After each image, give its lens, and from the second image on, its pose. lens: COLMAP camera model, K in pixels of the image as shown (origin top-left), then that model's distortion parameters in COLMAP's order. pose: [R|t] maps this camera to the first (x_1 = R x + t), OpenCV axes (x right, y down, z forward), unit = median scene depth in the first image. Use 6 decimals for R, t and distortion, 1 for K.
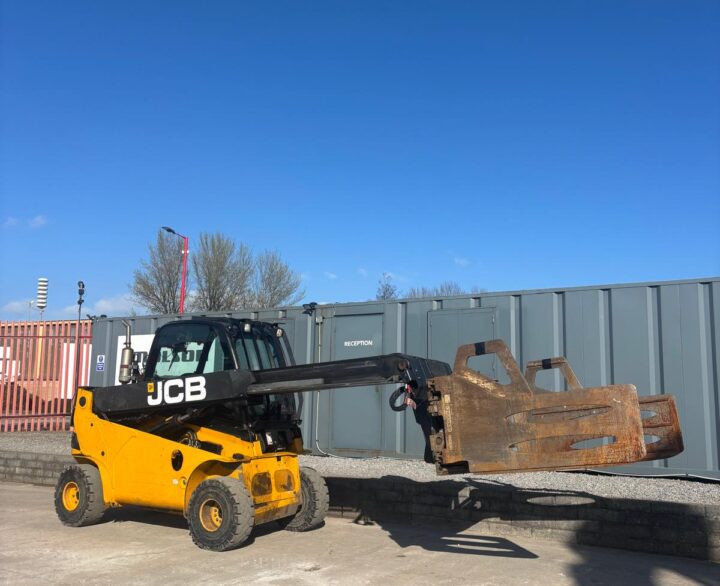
lens RADIAL K [[725.7, 0, 350.2], [0, 725.7, 303.0], [0, 0, 1]] dist [0.036465, 0.000000]
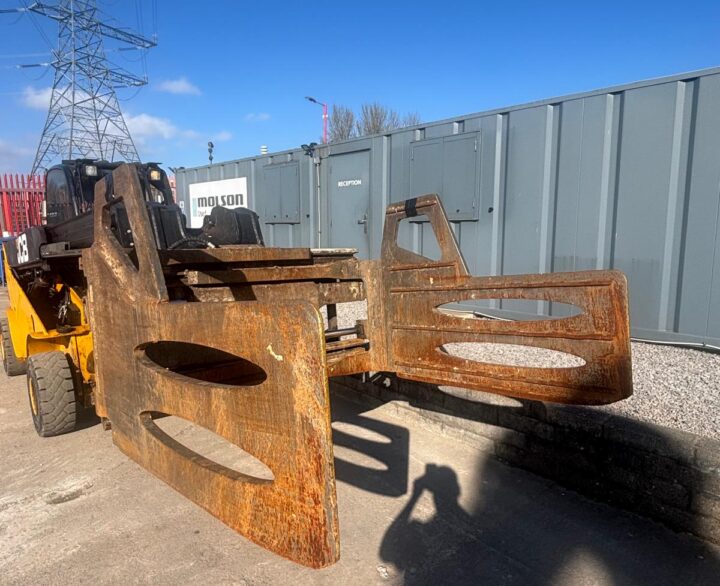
lens RADIAL K [[498.9, 0, 328.9], [0, 498.9, 289.3], [0, 0, 1]] dist [0.018197, -0.032255]
pose [[0.959223, 0.016096, -0.282190, 0.277310], [0.057777, 0.966130, 0.251506, 0.037449], [0.276681, -0.257554, 0.925804, 0.519214]]
